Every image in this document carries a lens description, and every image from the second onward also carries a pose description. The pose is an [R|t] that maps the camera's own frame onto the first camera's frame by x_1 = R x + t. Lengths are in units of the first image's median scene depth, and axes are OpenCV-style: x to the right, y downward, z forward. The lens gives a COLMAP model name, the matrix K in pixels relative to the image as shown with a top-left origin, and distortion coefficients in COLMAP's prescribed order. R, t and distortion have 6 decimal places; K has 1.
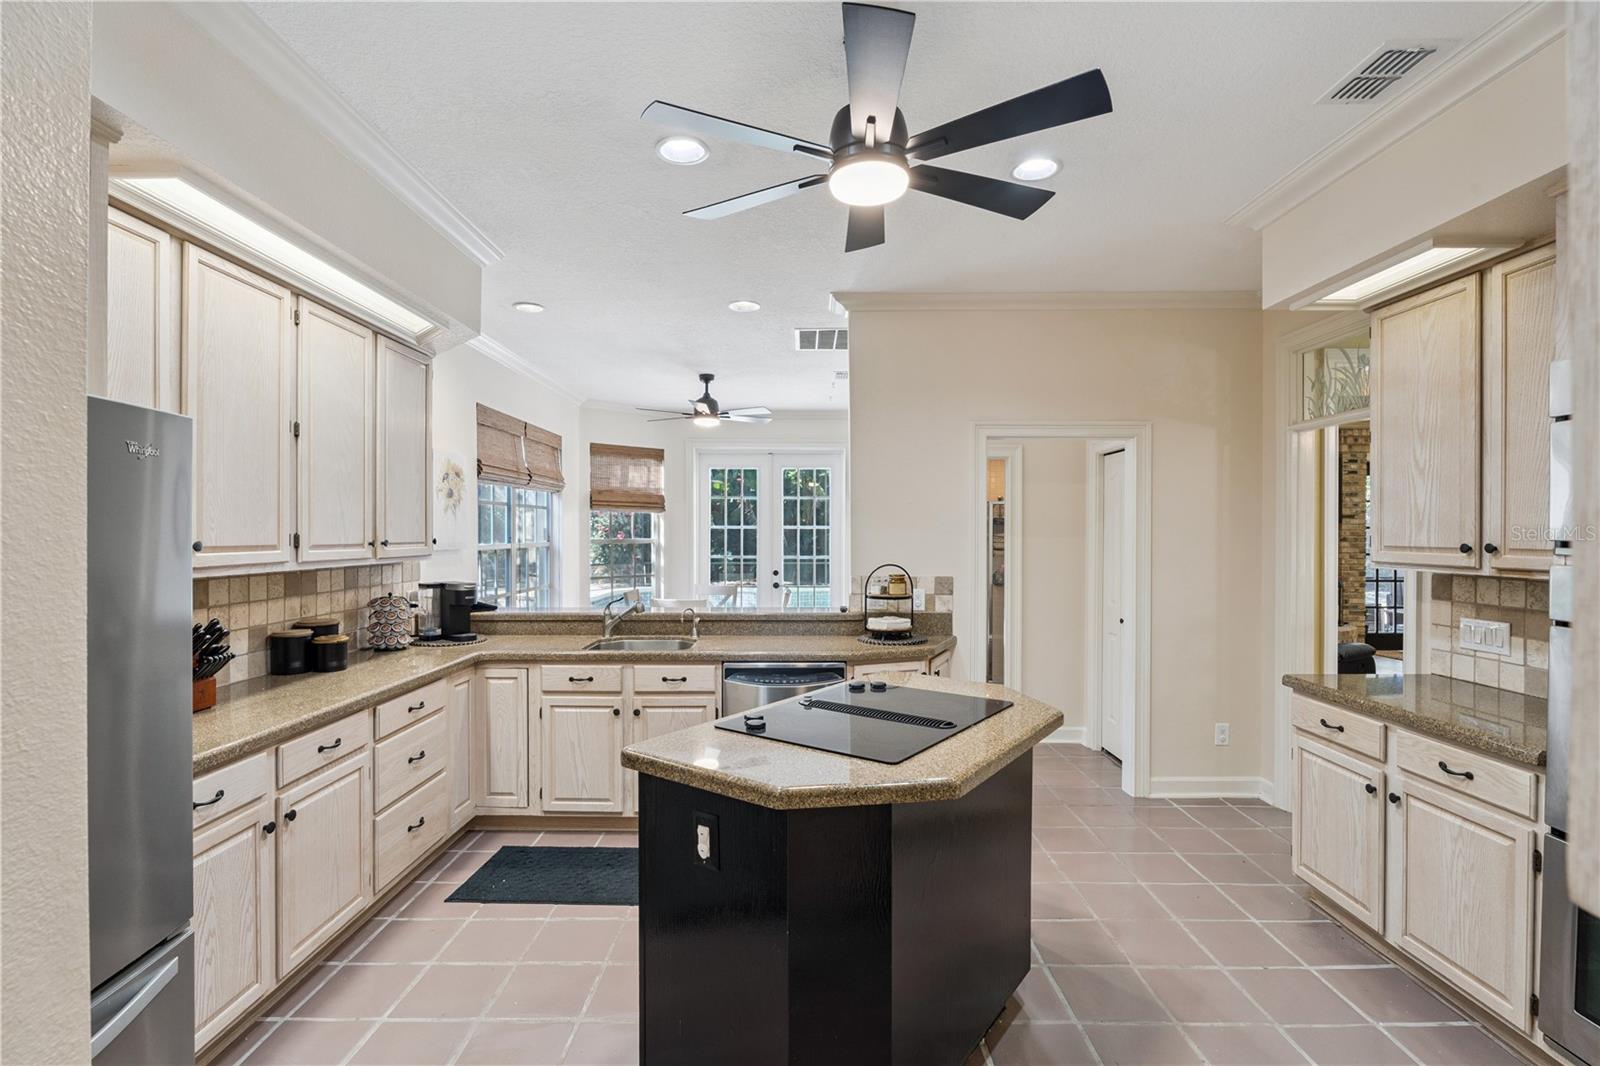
lens RADIAL K [[748.1, 0, 797.6], [0, 748.1, 535.4], [0, 0, 1]] dist [-0.000251, 0.000096]
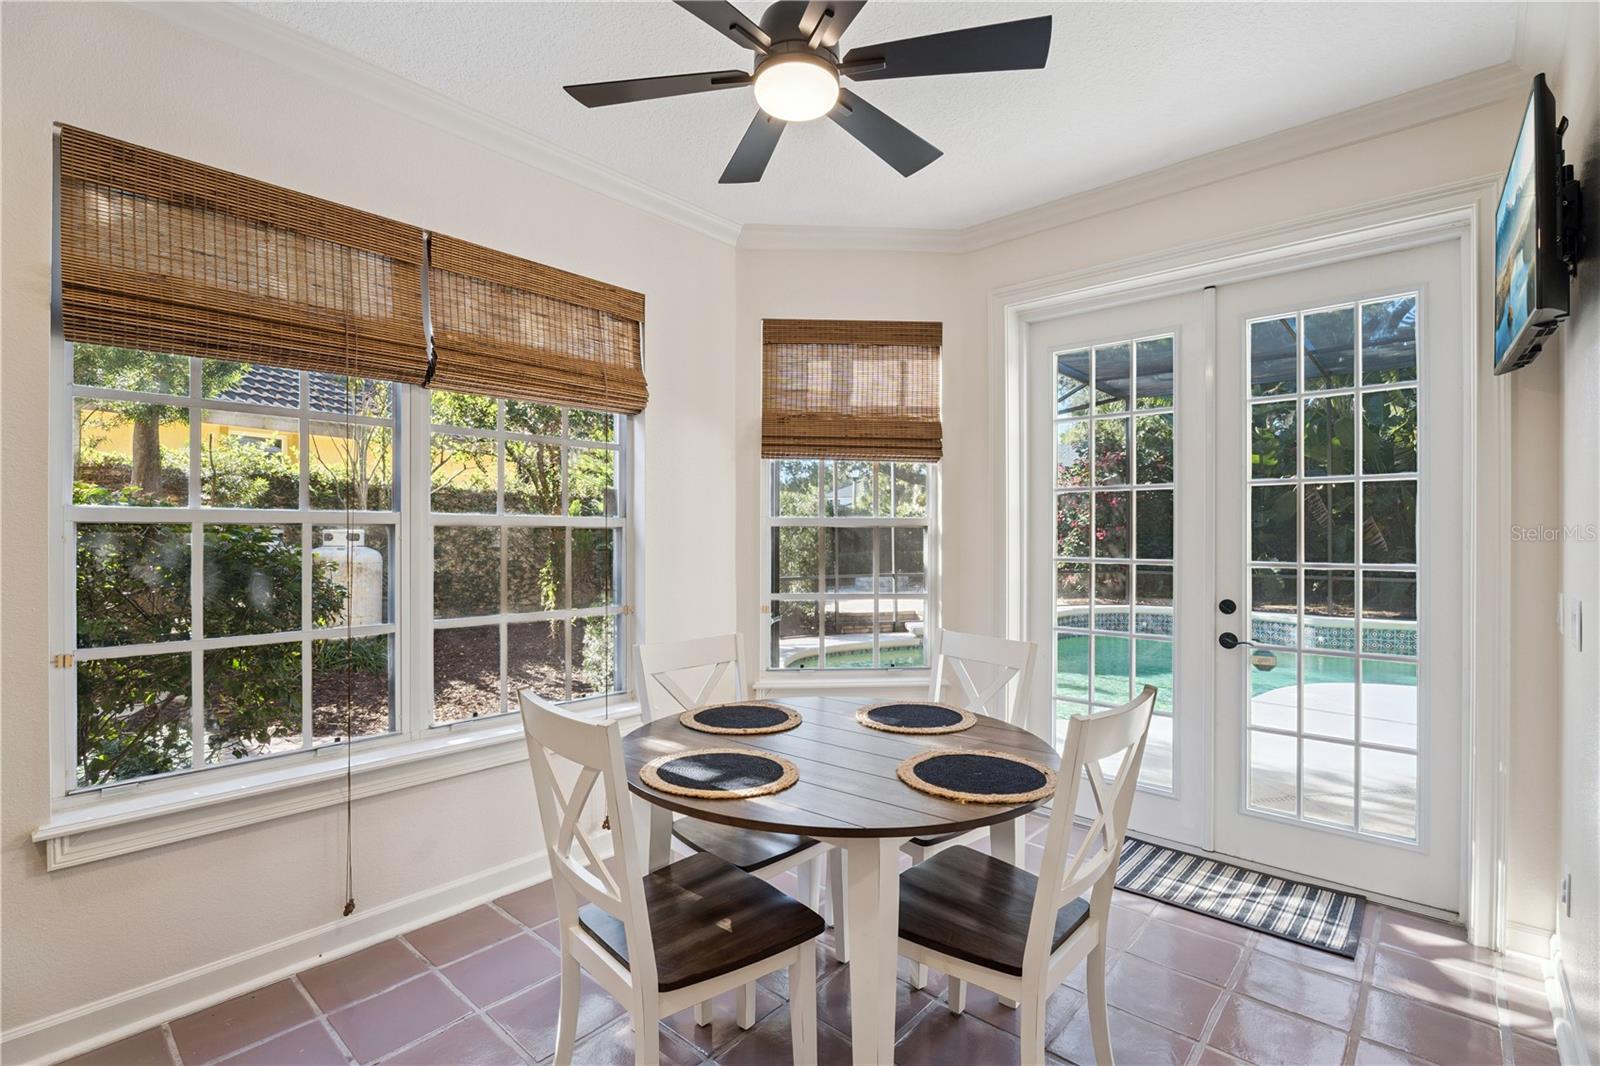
lens RADIAL K [[737.1, 0, 800.0], [0, 737.1, 533.0], [0, 0, 1]] dist [-0.001150, -0.000145]
pose [[0.752327, -0.002561, -0.658785, 0.062781], [-0.004077, 0.999955, -0.008544, 0.021720], [0.658778, 0.009114, 0.752282, 0.715972]]
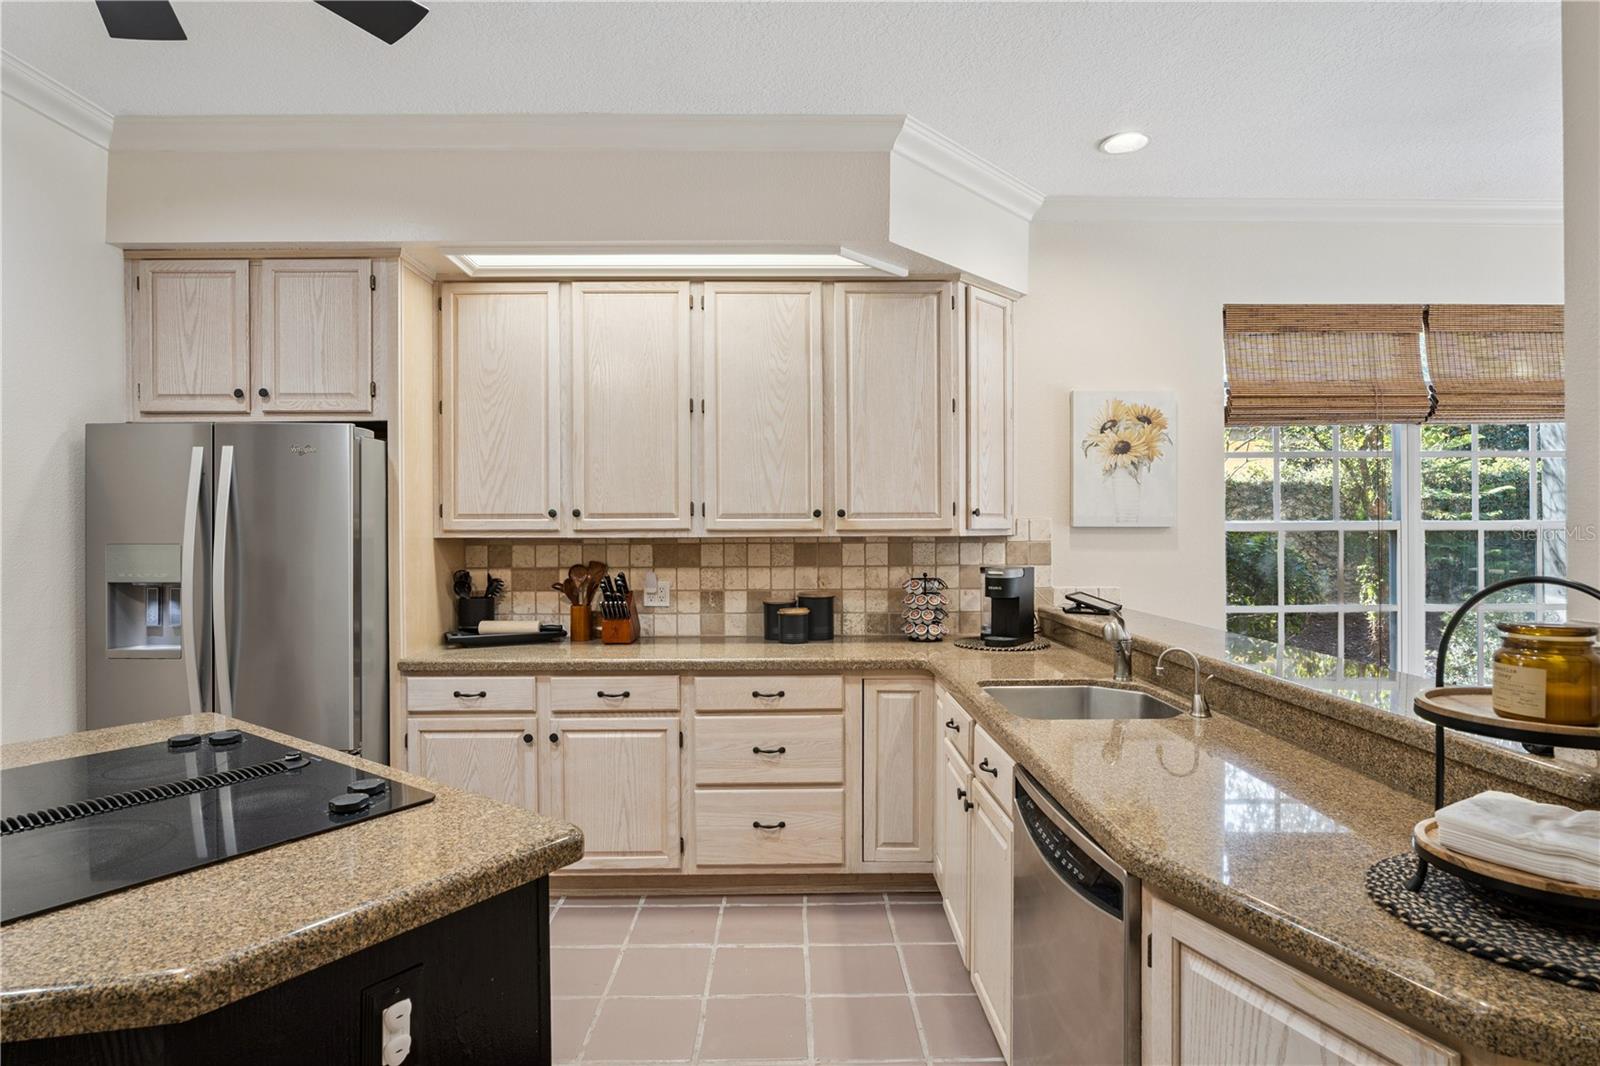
lens RADIAL K [[827.2, 0, 800.0], [0, 827.2, 533.0], [0, 0, 1]] dist [-0.009925, 0.000392]
pose [[0.020306, 0.006879, -0.999770, 0.210110], [-0.000117, 0.999976, 0.006878, 0.012978], [0.999794, -0.000023, 0.020306, 0.446557]]
